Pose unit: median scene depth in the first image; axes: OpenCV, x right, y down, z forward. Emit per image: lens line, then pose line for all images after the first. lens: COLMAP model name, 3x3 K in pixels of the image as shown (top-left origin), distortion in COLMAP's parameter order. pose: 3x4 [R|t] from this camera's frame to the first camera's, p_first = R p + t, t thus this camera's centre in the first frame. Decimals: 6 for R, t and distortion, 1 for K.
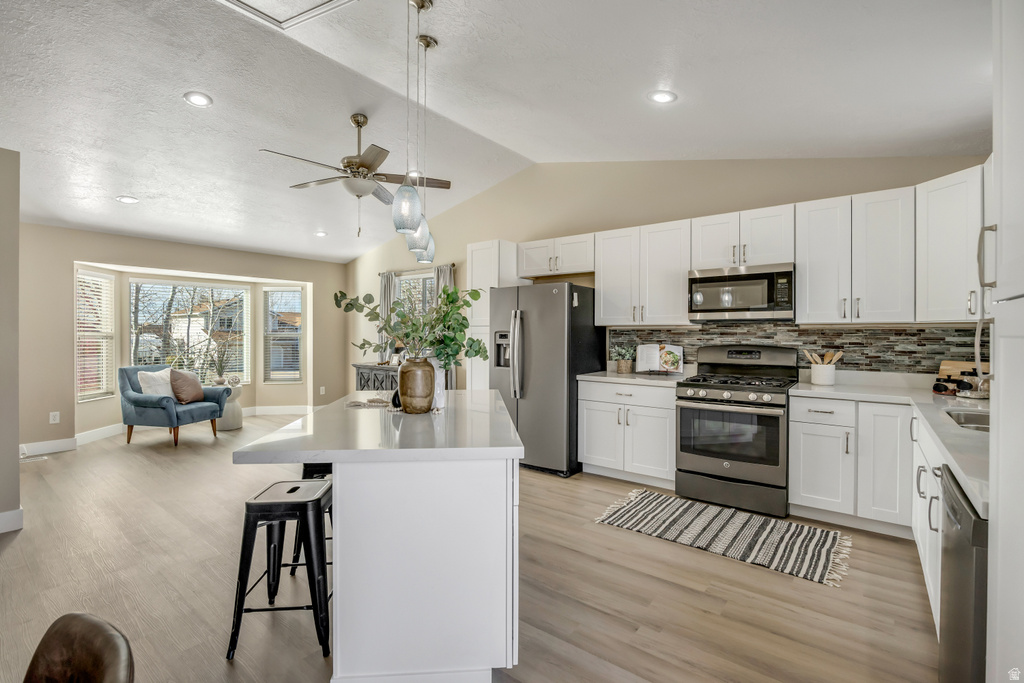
lens RADIAL K [[462.6, 0, 509.3], [0, 462.6, 334.4], [0, 0, 1]] dist [-0.016284, -0.000123]
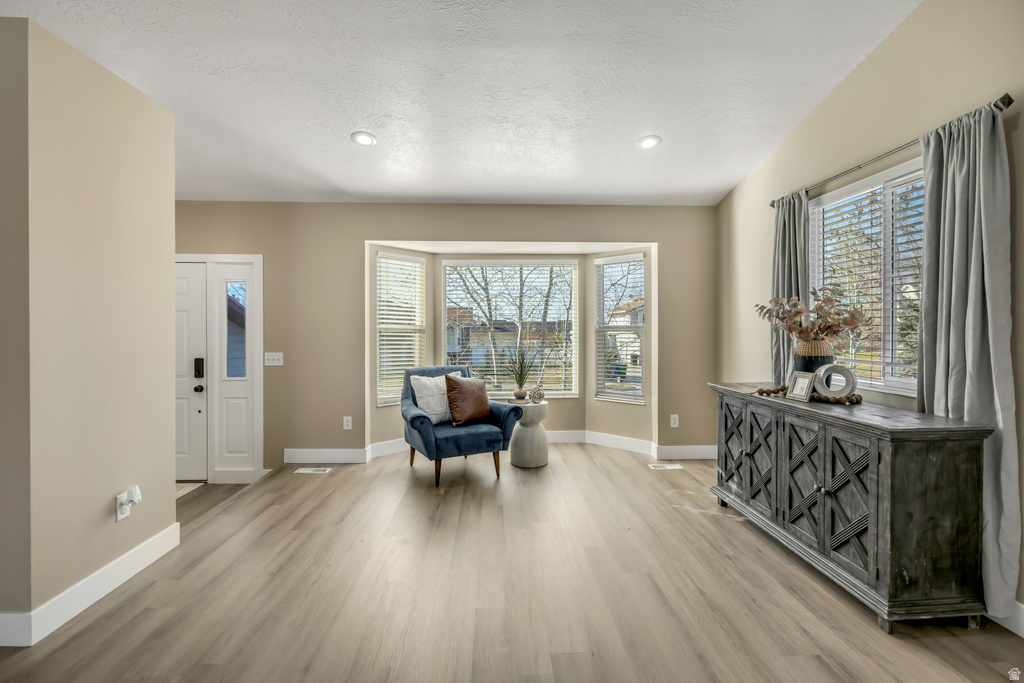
lens RADIAL K [[462.6, 0, 509.3], [0, 462.6, 334.4], [0, 0, 1]] dist [-0.016284, -0.000123]
pose [[0.646761, 0.007002, -0.762661, -0.102391], [-0.000761, 0.999963, 0.008535, 0.004488], [0.762692, -0.004940, 0.646743, 0.535914]]
